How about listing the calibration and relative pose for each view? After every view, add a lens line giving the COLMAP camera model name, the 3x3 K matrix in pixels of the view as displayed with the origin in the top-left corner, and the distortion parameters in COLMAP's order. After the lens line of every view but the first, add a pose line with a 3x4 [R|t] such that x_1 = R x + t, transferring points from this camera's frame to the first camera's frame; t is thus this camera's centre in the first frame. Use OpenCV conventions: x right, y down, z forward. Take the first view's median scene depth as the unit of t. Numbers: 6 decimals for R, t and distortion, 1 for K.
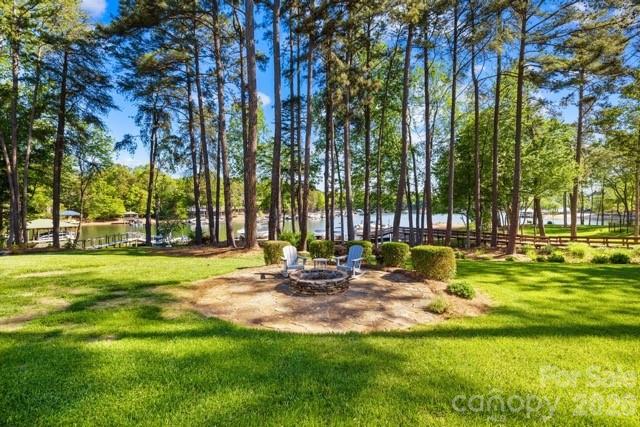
lens RADIAL K [[276.3, 0, 318.1], [0, 276.3, 219.1], [0, 0, 1]] dist [-0.001186, -0.000103]
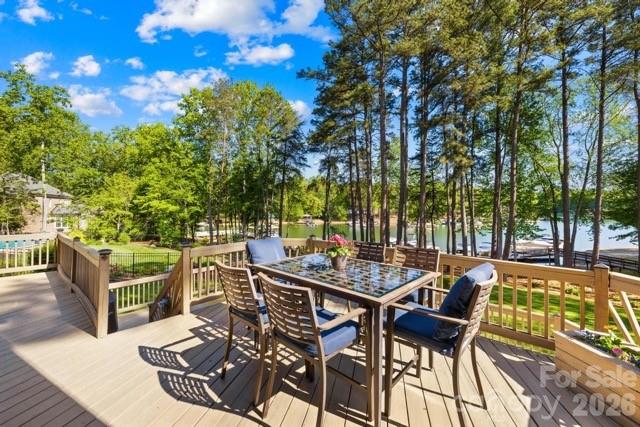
lens RADIAL K [[276.3, 0, 321.8], [0, 276.3, 208.1], [0, 0, 1]] dist [-0.001186, -0.000103]
pose [[0.863011, 0.012664, -0.505026, 0.141002], [-0.028059, 0.999344, -0.022890, -0.098356], [0.504405, 0.033925, 0.862800, -0.316351]]
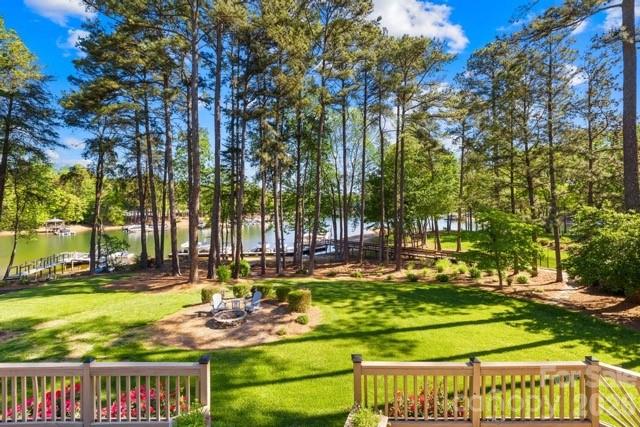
lens RADIAL K [[276.3, 0, 322.7], [0, 276.3, 208.7], [0, 0, 1]] dist [-0.001186, -0.000103]
pose [[0.981960, 0.005274, 0.189014, 0.056093], [0.000984, 0.999455, -0.032999, -0.099675], [-0.189085, 0.032590, 0.981420, -0.215688]]
